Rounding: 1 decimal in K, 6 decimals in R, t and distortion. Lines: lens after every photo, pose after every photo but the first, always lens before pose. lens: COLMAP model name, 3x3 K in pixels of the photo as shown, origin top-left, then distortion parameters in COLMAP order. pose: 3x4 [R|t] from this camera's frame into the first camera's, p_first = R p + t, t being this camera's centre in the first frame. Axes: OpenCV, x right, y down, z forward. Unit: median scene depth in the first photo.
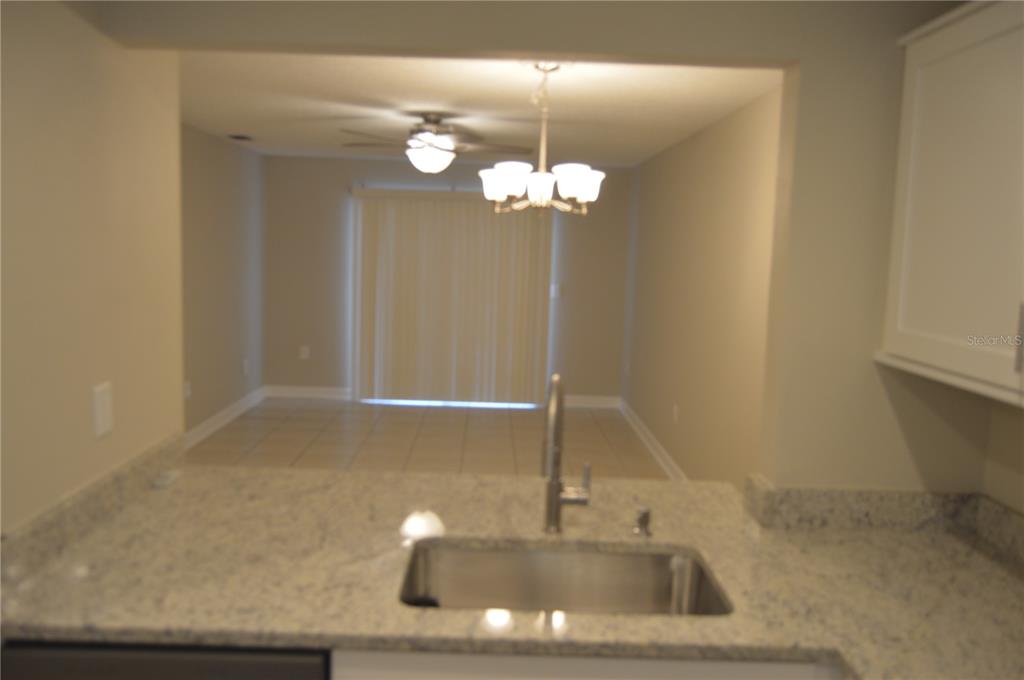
lens RADIAL K [[794.9, 0, 511.5], [0, 794.9, 337.8], [0, 0, 1]] dist [-0.014026, 0.011562]
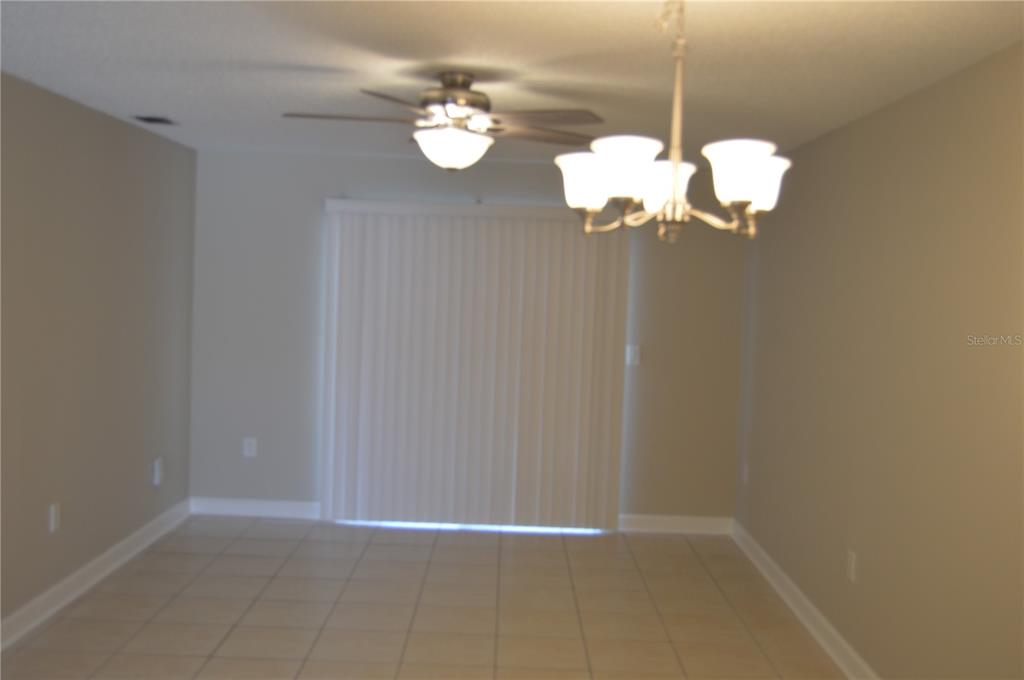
lens RADIAL K [[1054.4, 0, 512.0], [0, 1054.4, 342.4], [0, 0, 1]] dist [0.012319, 0.000000]
pose [[0.999669, 0.003115, -0.025548, -0.033959], [-0.004602, 0.998286, -0.058339, -0.027401], [0.025322, 0.058437, 0.997970, 0.193806]]
